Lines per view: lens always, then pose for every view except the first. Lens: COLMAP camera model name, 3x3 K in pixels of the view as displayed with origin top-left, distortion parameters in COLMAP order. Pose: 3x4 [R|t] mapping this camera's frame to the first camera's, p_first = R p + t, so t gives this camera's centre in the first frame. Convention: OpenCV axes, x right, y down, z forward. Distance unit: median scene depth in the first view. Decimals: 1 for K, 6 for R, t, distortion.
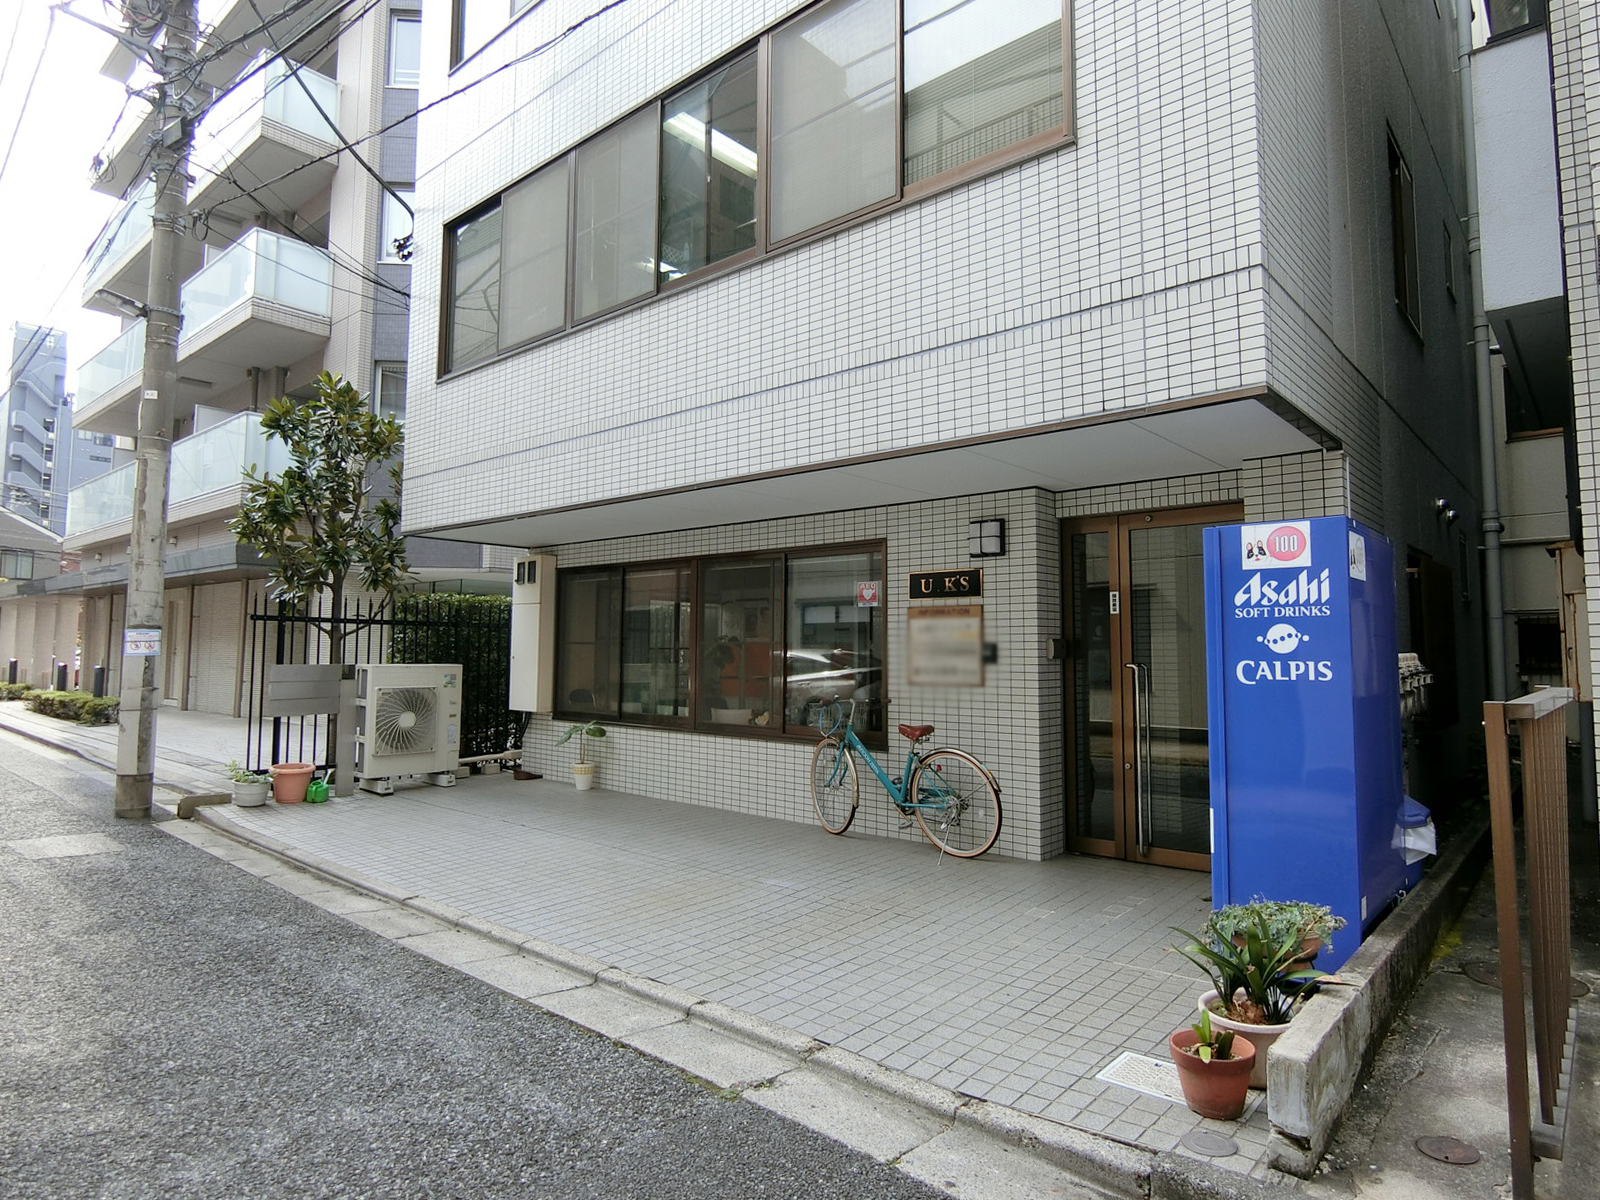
lens RADIAL K [[900.1, 0, 800.0], [0, 900.1, 600.0], [0, 0, 1]] dist [-0.001224, 0.000077]
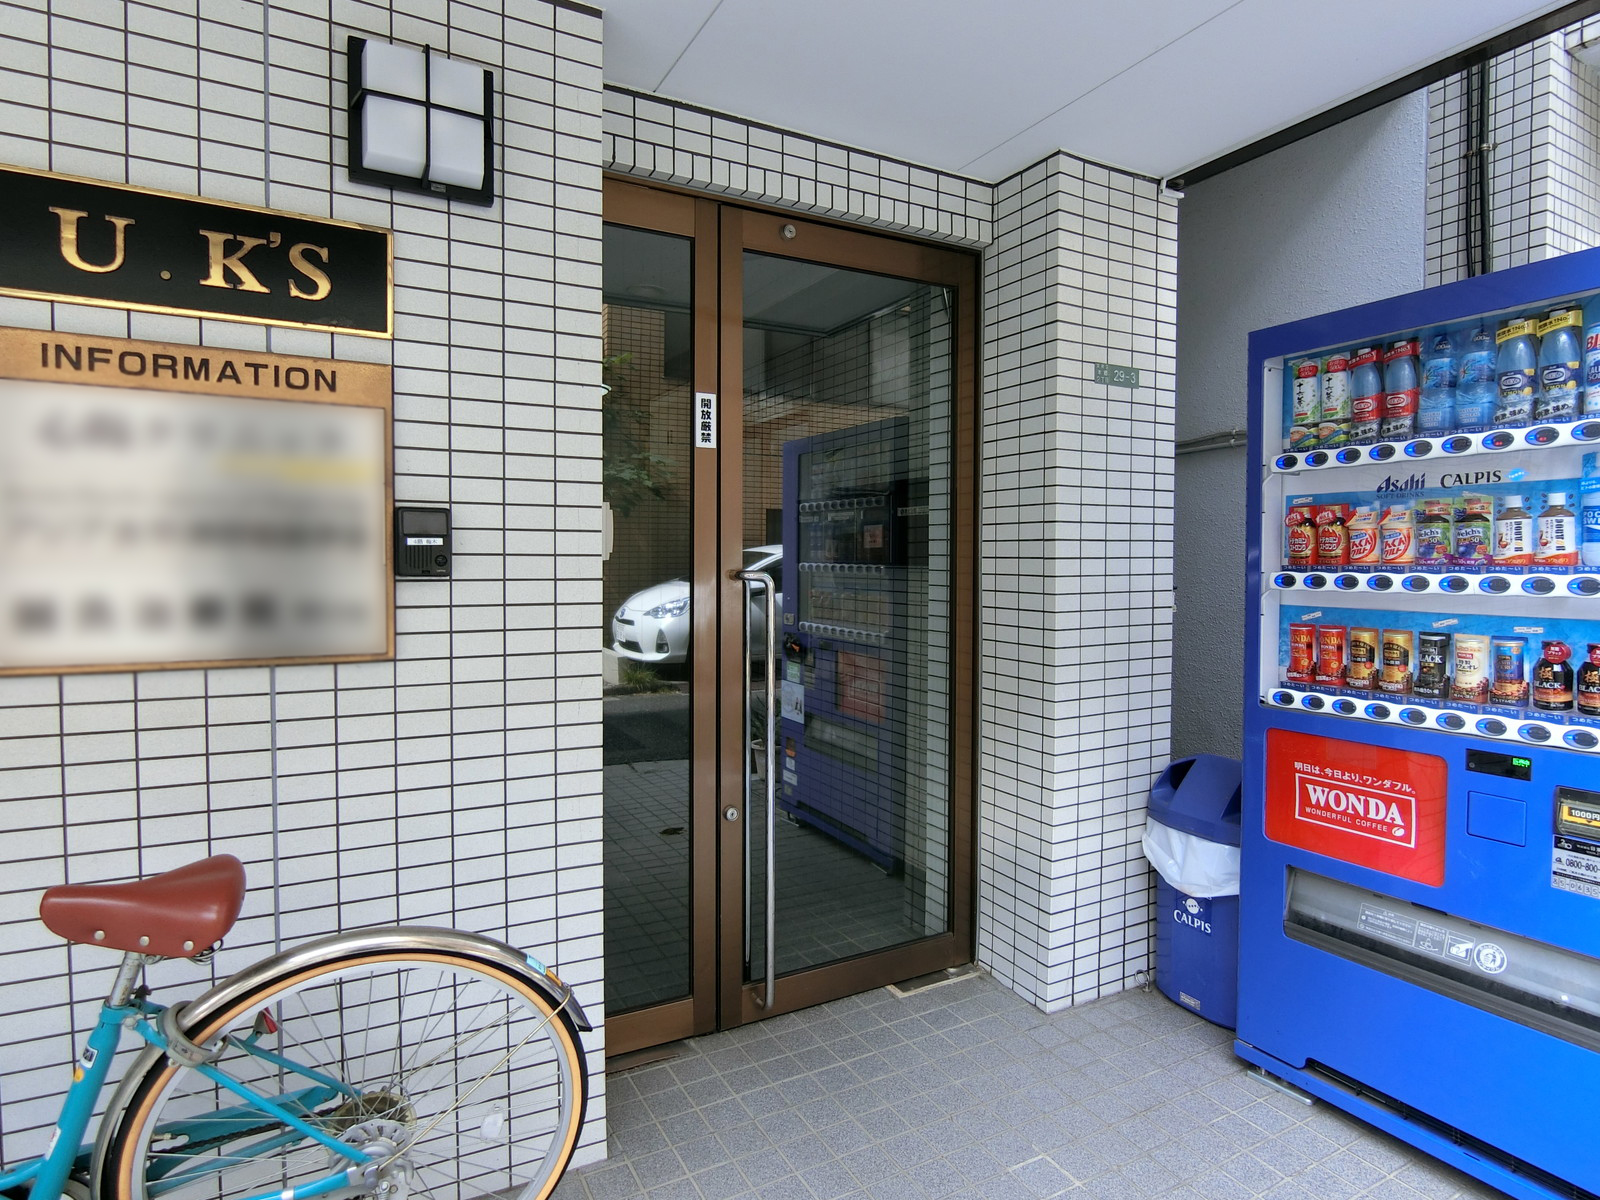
lens RADIAL K [[939.9, 0, 799.5], [0, 939.9, 587.8], [0, 0, 1]] dist [-0.021664, 0.000178]
pose [[0.257161, -0.035471, 0.965717, -0.041569], [-0.049758, 0.997515, 0.049889, 0.051647], [-0.965087, -0.060881, 0.254757, 0.792001]]
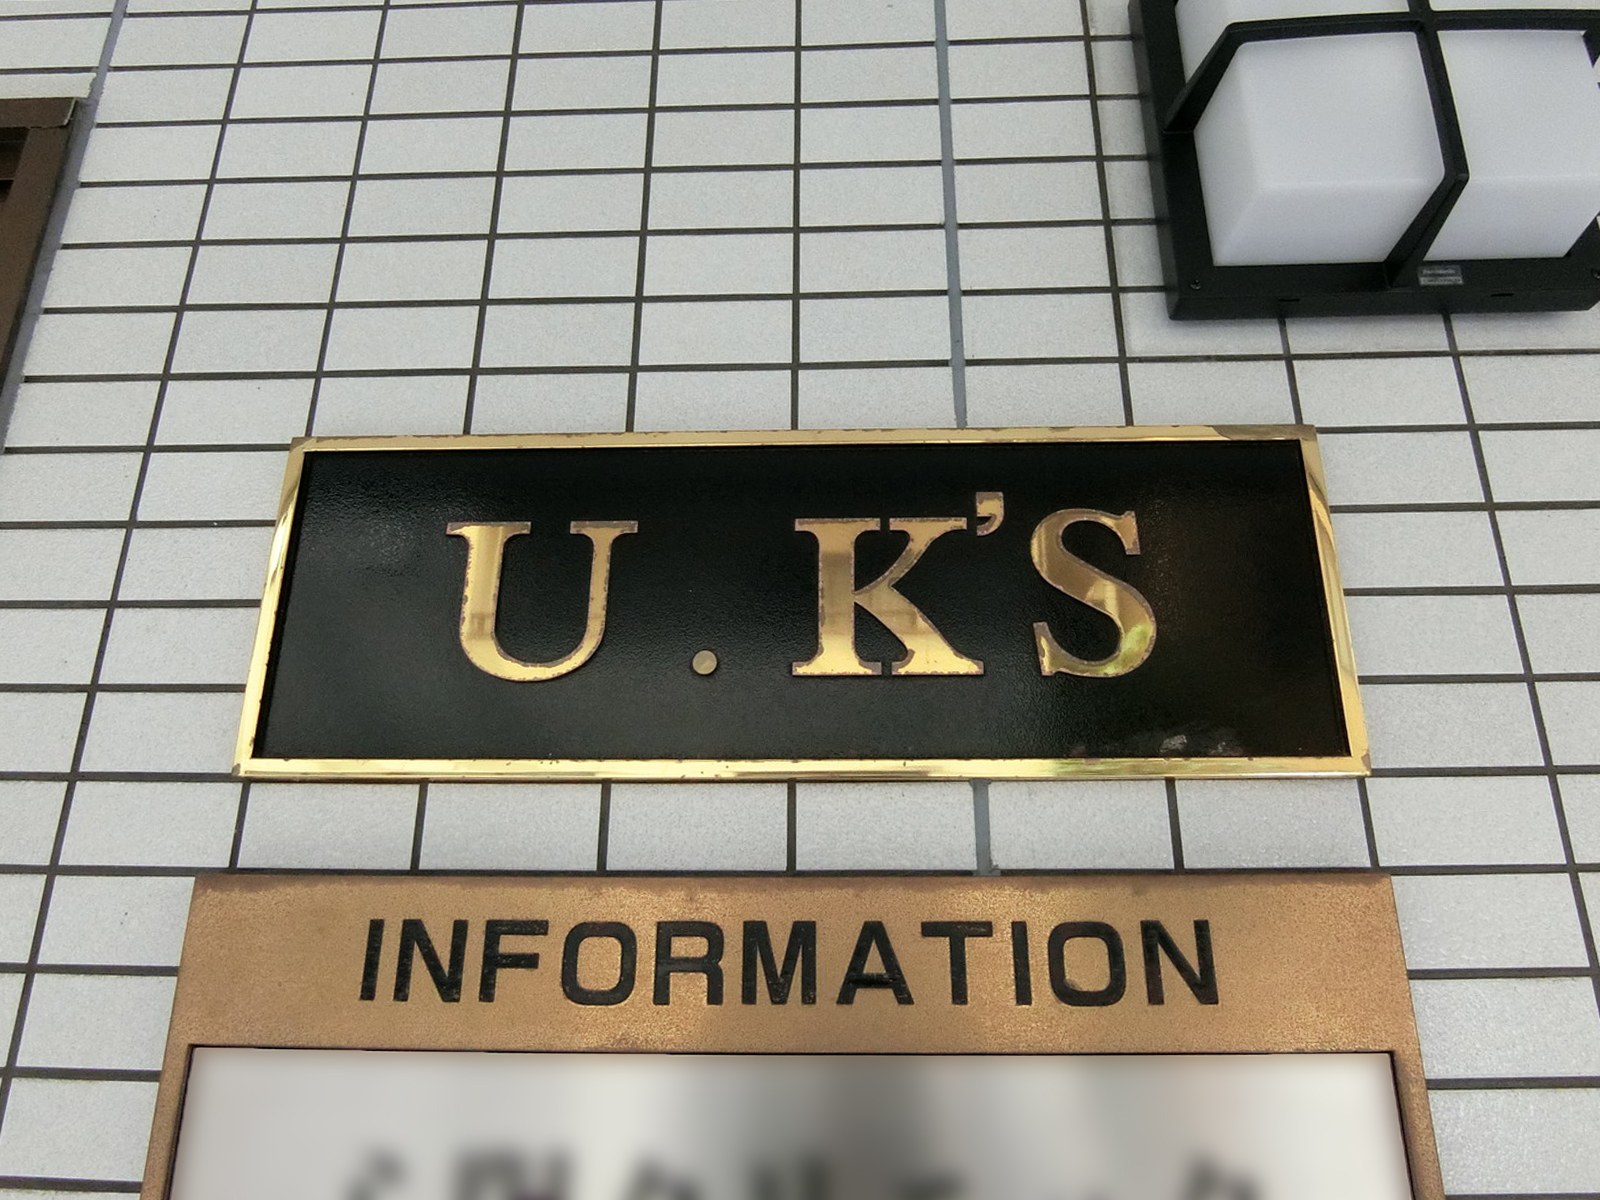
lens RADIAL K [[900.1, 0, 800.0], [0, 900.1, 600.0], [0, 0, 1]] dist [-0.001224, 0.000077]
pose [[0.760010, 0.158975, 0.630168, 0.112500], [-0.029321, 0.977021, -0.211115, 0.000276], [-0.649249, 0.141973, 0.747208, 0.957697]]
